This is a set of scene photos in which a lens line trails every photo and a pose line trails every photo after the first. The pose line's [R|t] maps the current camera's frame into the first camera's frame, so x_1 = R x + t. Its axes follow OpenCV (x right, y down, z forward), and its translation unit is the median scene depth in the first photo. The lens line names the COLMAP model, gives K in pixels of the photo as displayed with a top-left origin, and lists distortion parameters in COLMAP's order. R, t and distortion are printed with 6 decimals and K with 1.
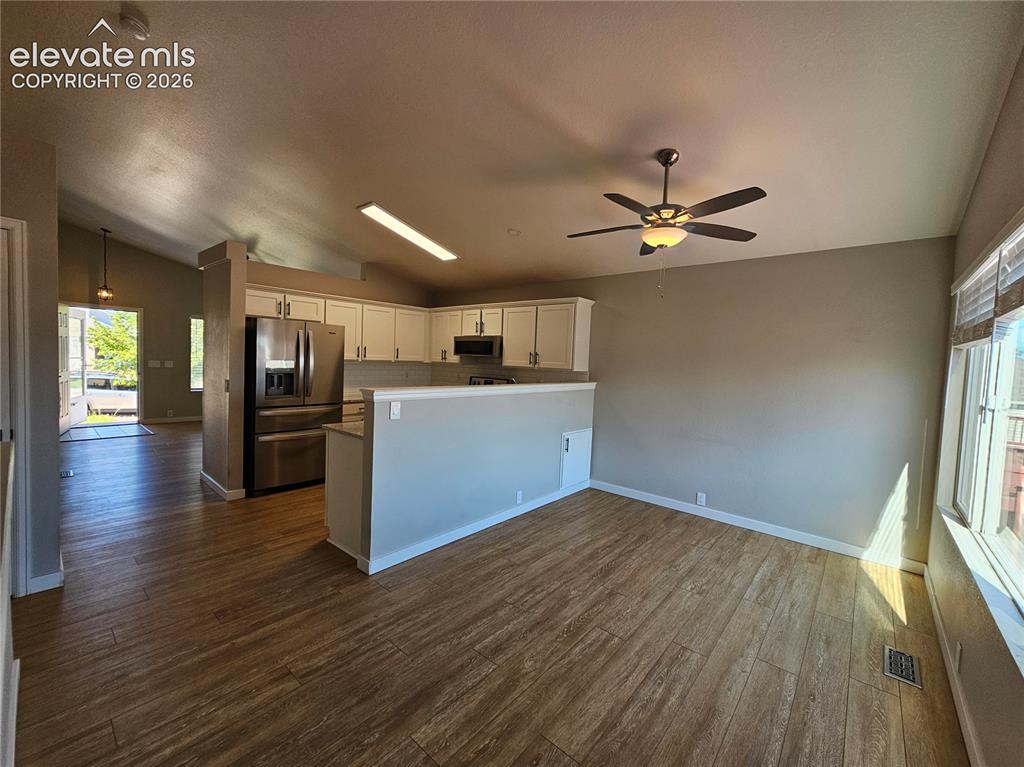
lens RADIAL K [[418.7, 0, 509.0], [0, 418.7, 381.9], [0, 0, 1]] dist [-0.001627, -0.001264]
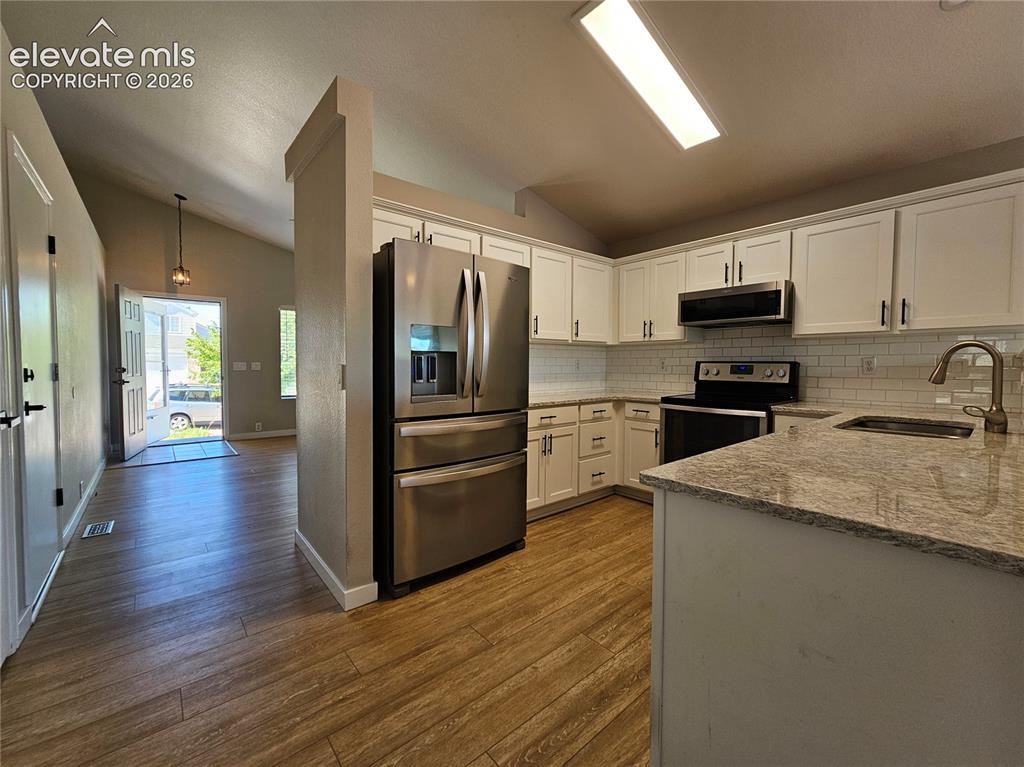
lens RADIAL K [[418.7, 0, 511.4], [0, 418.7, 381.6], [0, 0, 1]] dist [-0.001627, -0.001264]
pose [[0.987821, -0.028598, -0.152945, -0.267683], [0.026272, 0.999507, -0.017205, 0.019194], [0.153361, 0.012977, 0.988085, 0.362268]]
